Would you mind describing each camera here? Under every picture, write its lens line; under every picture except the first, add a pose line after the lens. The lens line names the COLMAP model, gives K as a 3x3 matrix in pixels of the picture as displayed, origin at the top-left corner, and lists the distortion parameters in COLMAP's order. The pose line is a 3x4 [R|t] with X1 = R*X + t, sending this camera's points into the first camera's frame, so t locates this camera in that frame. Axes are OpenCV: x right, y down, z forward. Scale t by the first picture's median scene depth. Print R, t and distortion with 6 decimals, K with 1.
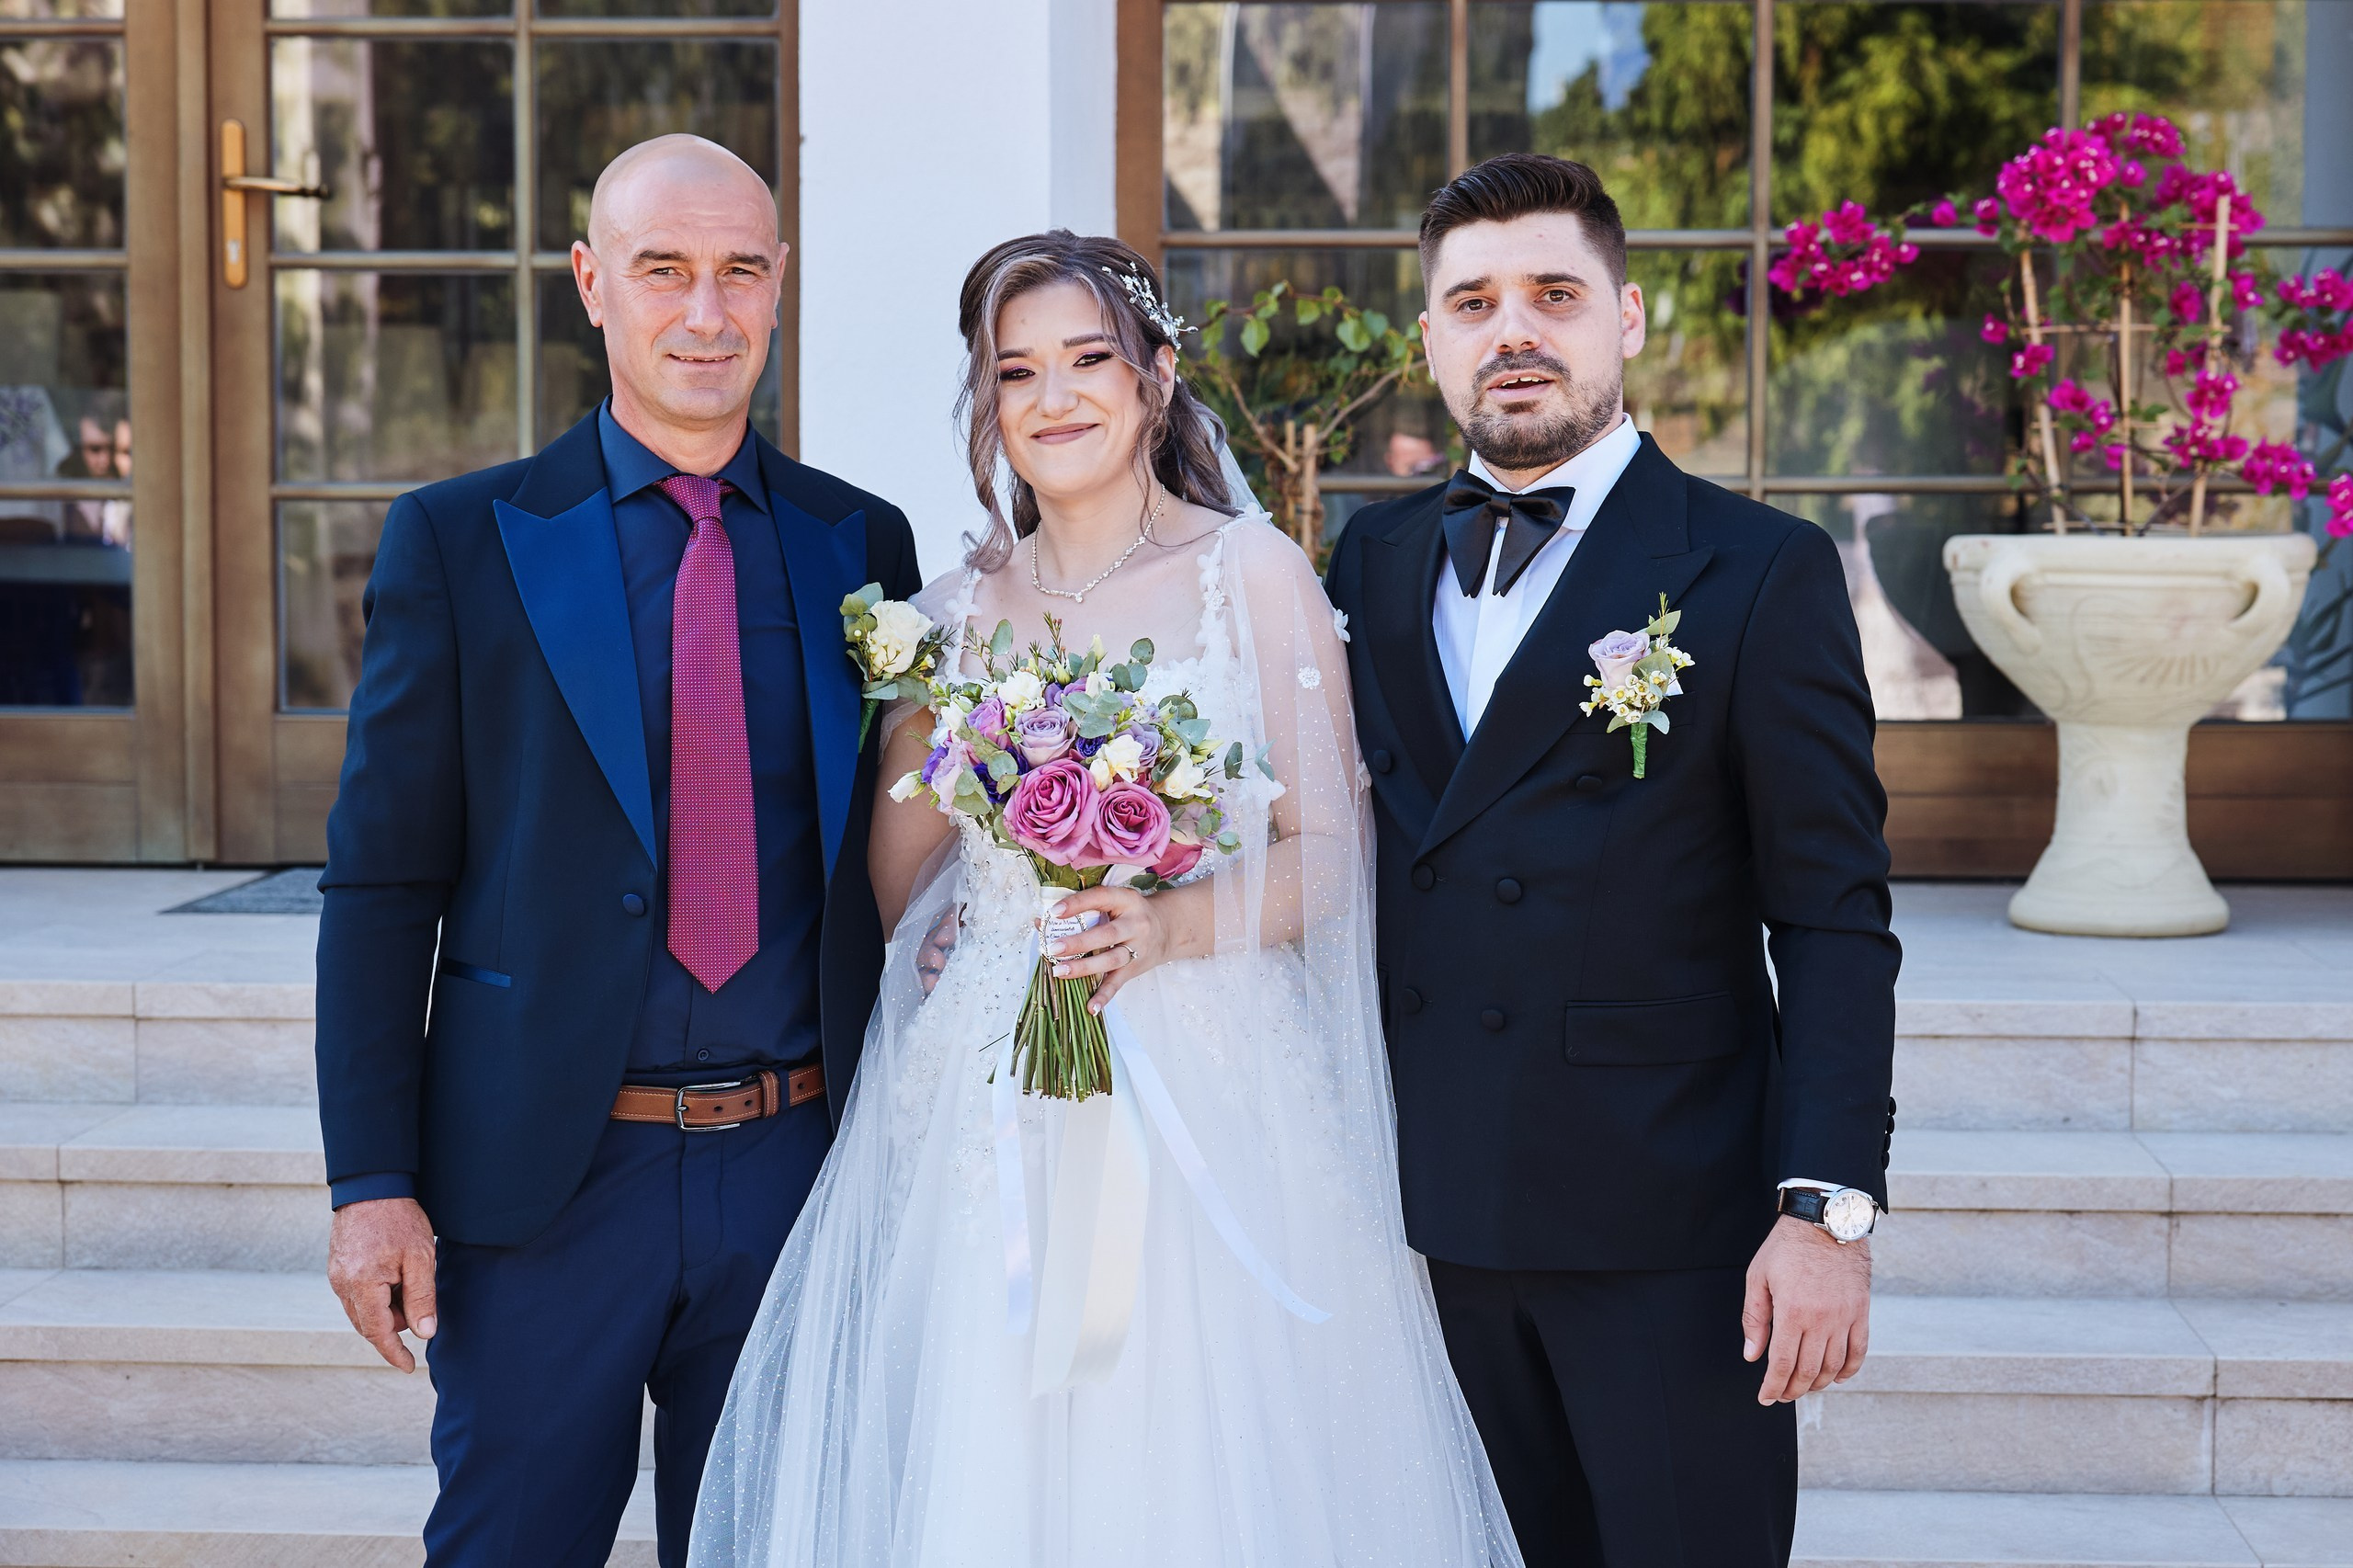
lens RADIAL K [[3809.2, 0, 1272.2], [0, 3809.2, 784.2], [0, 0, 1]] dist [0.061500, -0.130977]
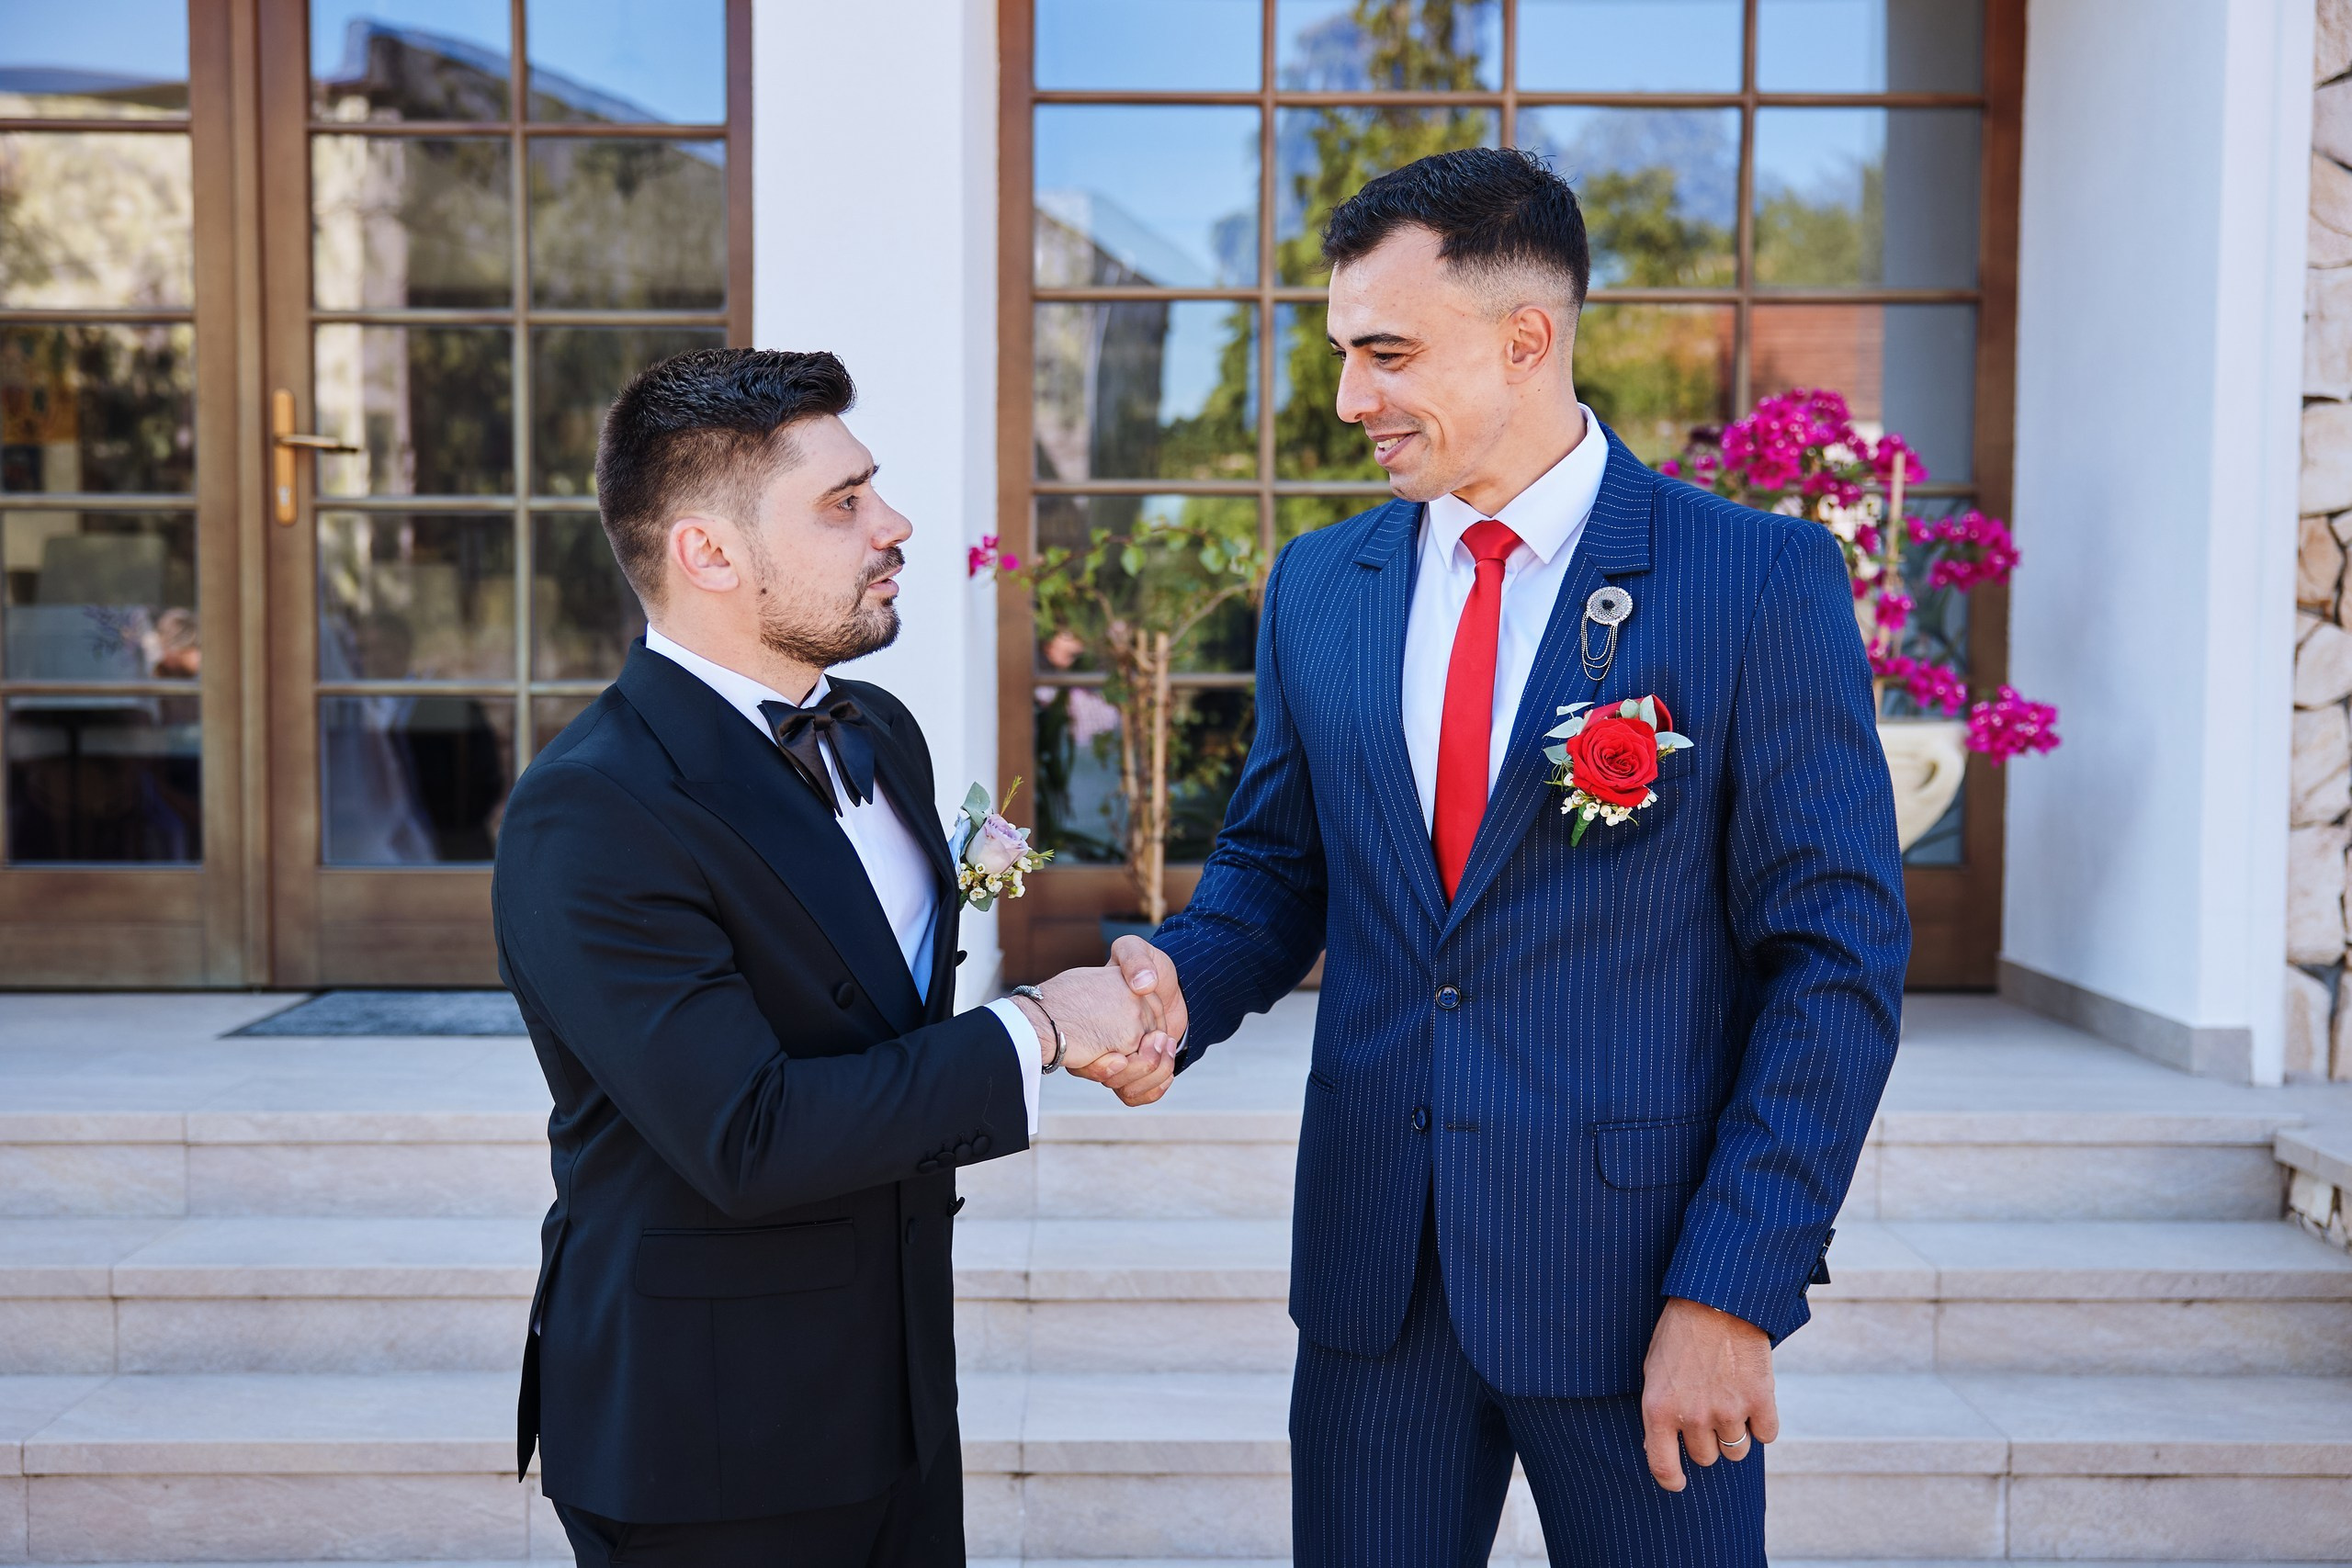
lens RADIAL K [[2435.8, 0, 1140.9], [0, 2435.8, 823.3], [0, 0, 1]] dist [0.015027, 0.035059]
pose [[0.998287, -0.004570, 0.058332, -0.053018], [0.005551, 0.999846, -0.016668, -0.023571], [-0.058247, 0.016964, 0.998158, 0.253148]]
